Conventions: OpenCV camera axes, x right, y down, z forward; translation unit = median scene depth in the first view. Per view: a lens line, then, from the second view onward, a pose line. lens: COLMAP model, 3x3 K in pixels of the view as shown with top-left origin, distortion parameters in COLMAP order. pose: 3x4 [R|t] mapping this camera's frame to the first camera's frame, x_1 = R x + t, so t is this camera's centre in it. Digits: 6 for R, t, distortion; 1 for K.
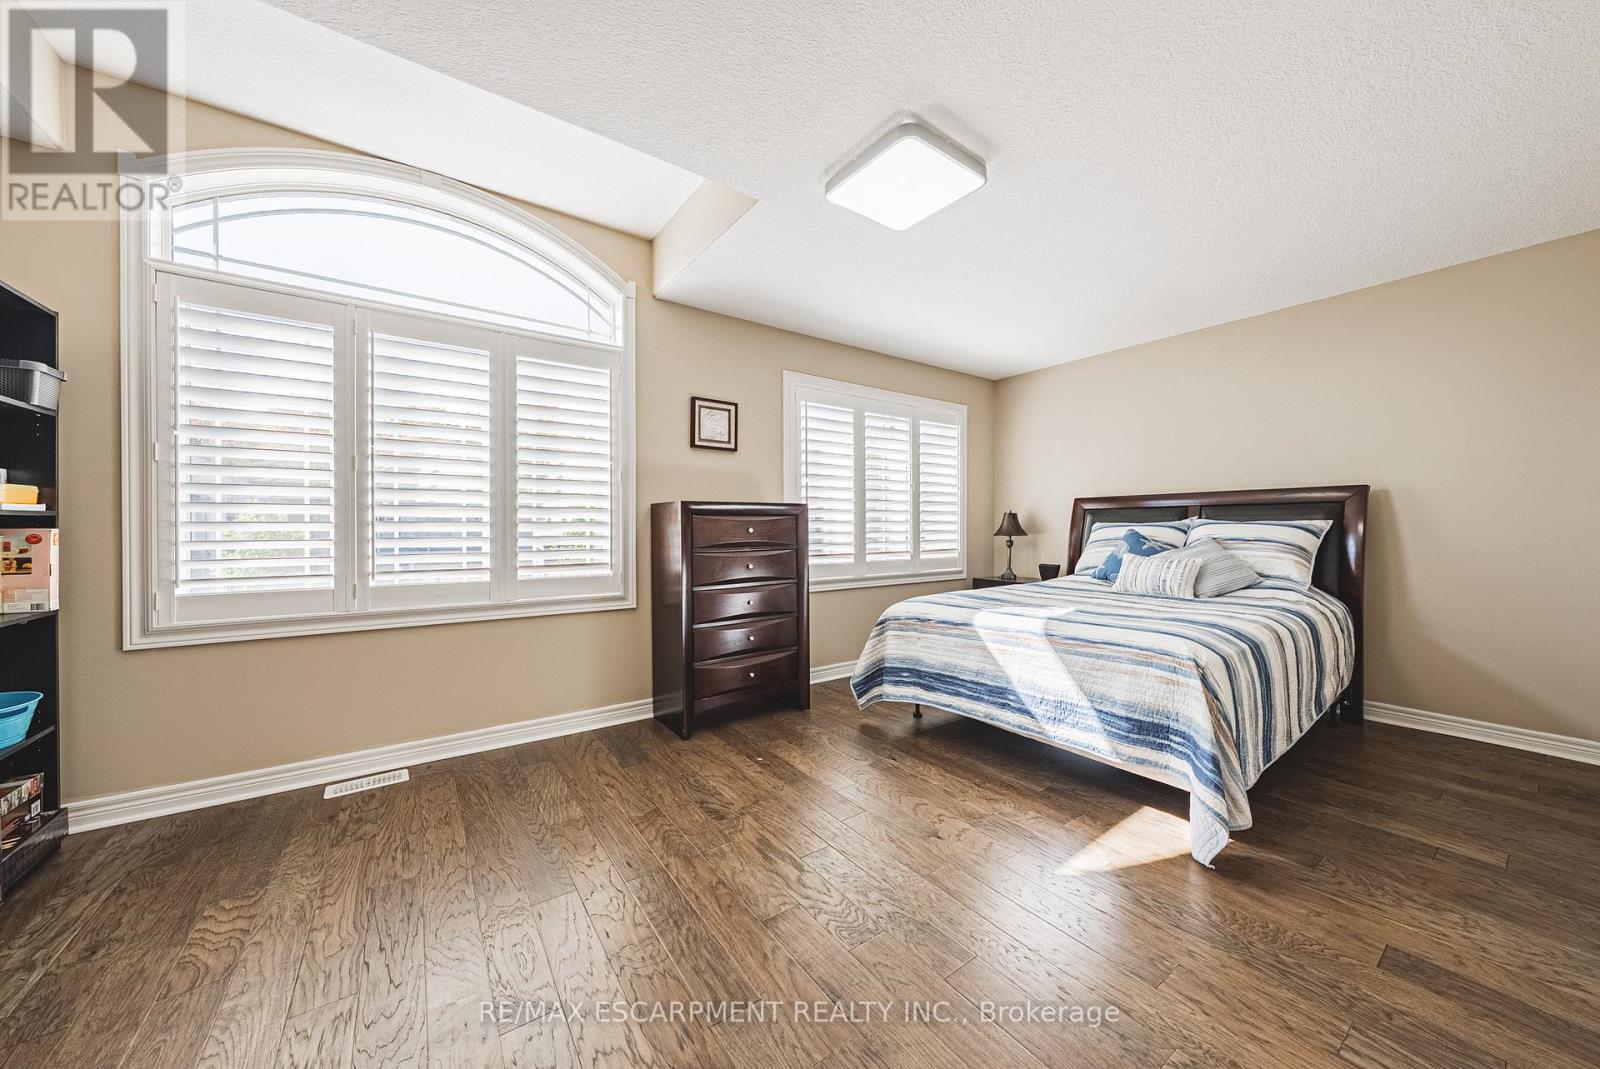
lens RADIAL K [[561.6, 0, 812.8], [0, 561.6, 529.6], [0, 0, 1]] dist [-0.001633, -0.000158]
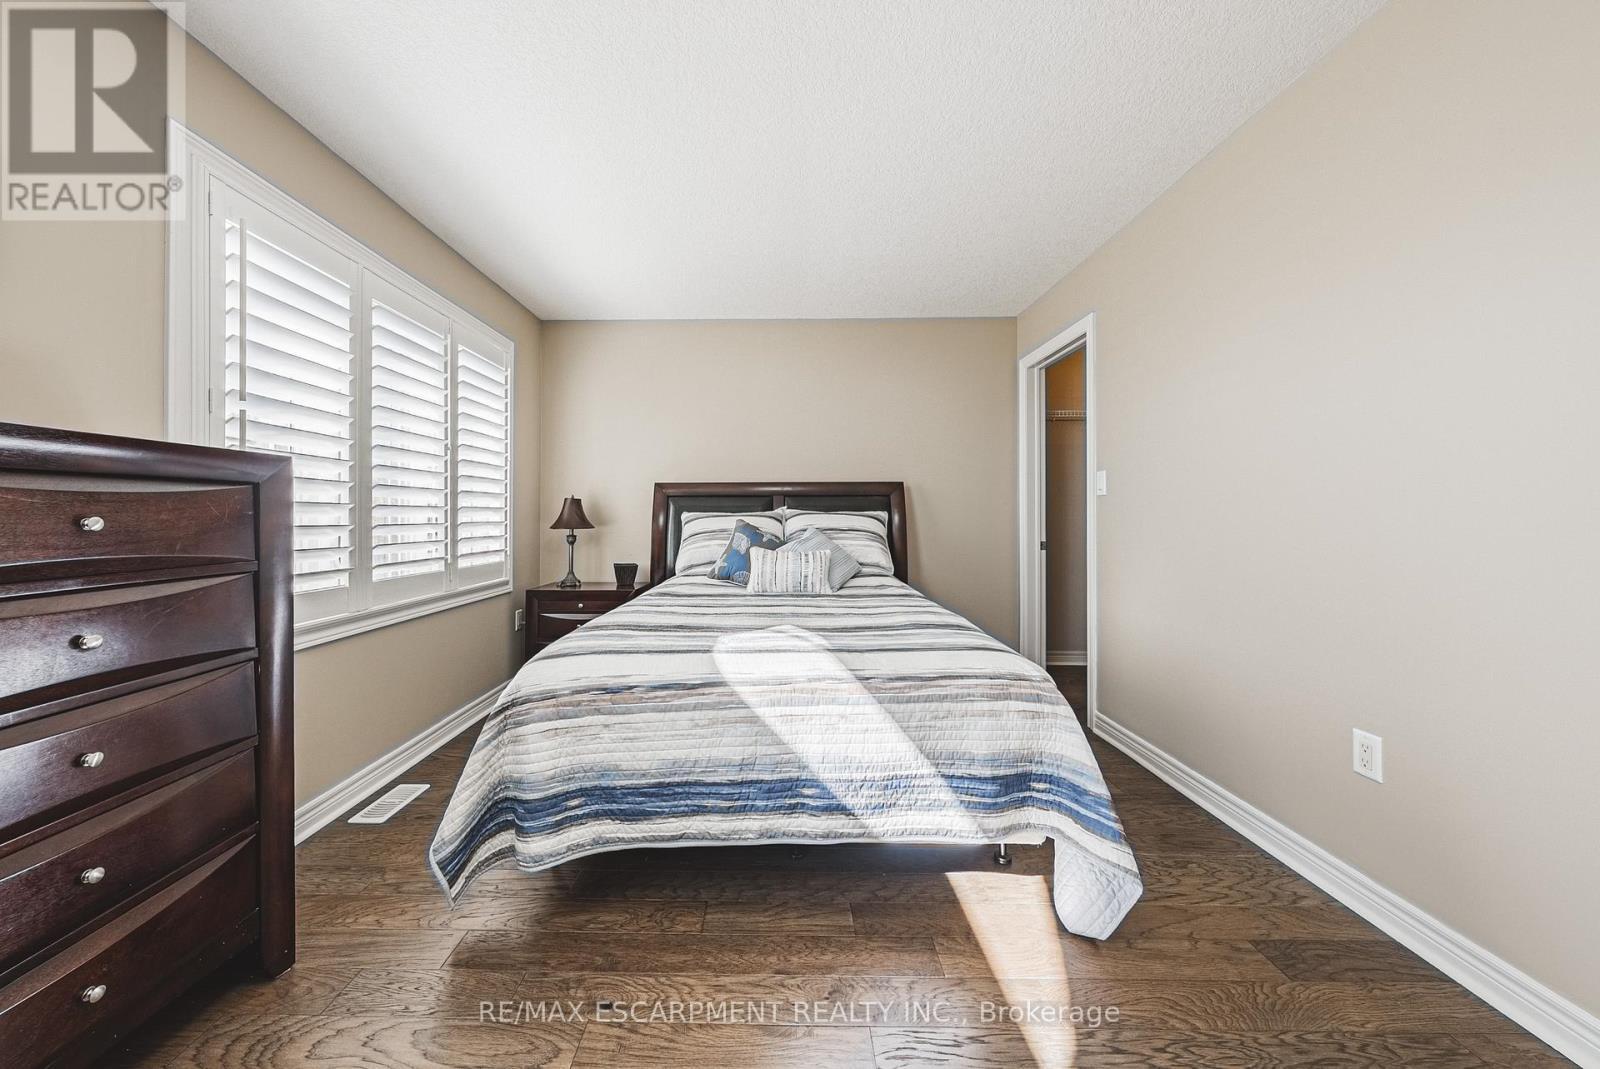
lens RADIAL K [[561.6, 0, 774.6], [0, 561.6, 510.5], [0, 0, 1]] dist [-0.001633, -0.000158]
pose [[0.604199, 0.011355, 0.796752, -0.148664], [0.002957, 0.999860, -0.016491, -0.000279], [-0.796828, 0.012320, 0.604081, 0.586687]]
